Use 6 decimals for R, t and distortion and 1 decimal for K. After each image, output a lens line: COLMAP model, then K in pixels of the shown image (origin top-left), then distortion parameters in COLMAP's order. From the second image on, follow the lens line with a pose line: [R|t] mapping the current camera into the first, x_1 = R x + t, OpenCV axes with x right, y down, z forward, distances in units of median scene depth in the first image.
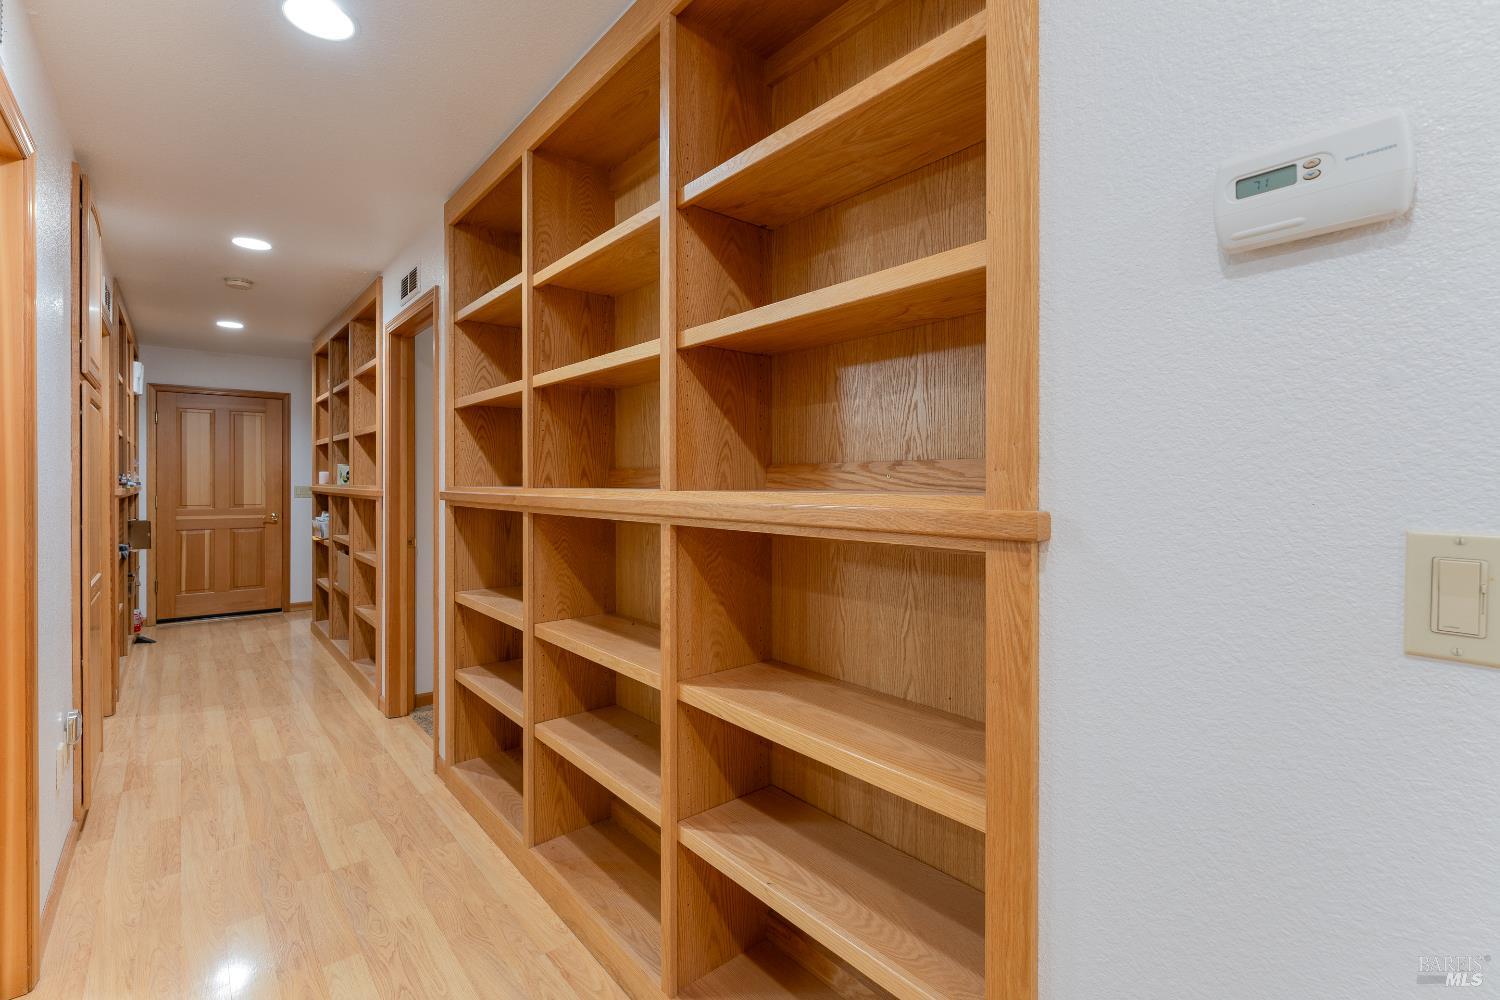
lens RADIAL K [[668.2, 0, 749.2], [0, 668.2, 486.5], [0, 0, 1]] dist [-0.002667, -0.000701]
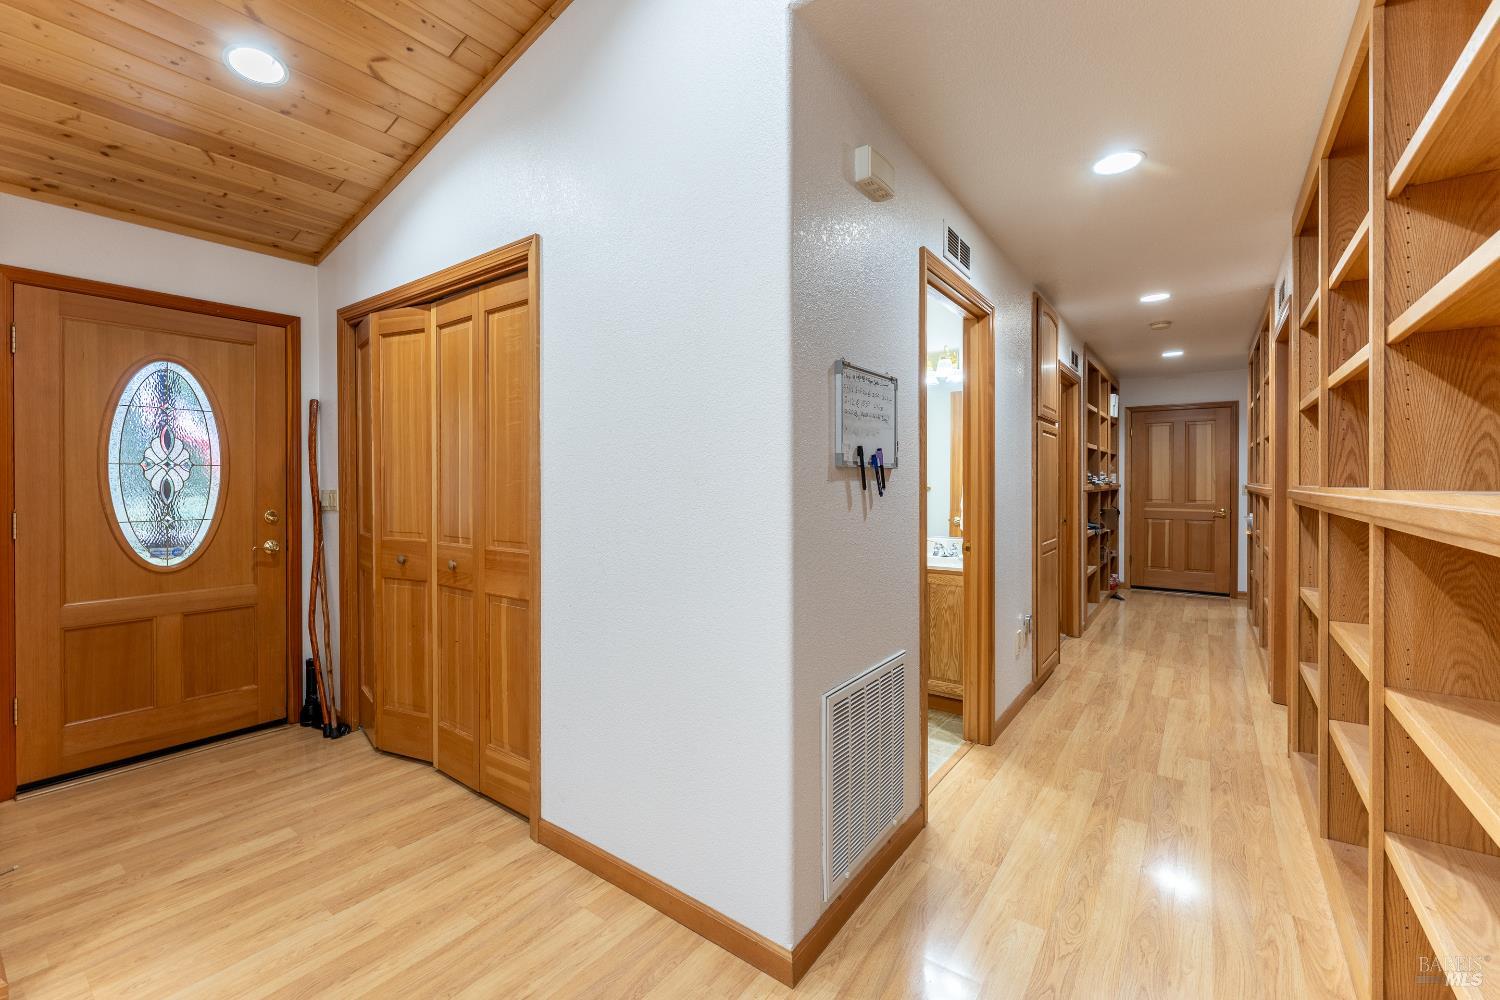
lens RADIAL K [[613.1, 0, 749.9], [0, 613.1, 489.2], [0, 0, 1]] dist [0.002818, 0.000053]
pose [[0.235177, 0.010089, -0.971900, 0.193599], [-0.003190, 0.999949, 0.009609, -0.000304], [0.971947, 0.000840, 0.235198, -0.040296]]
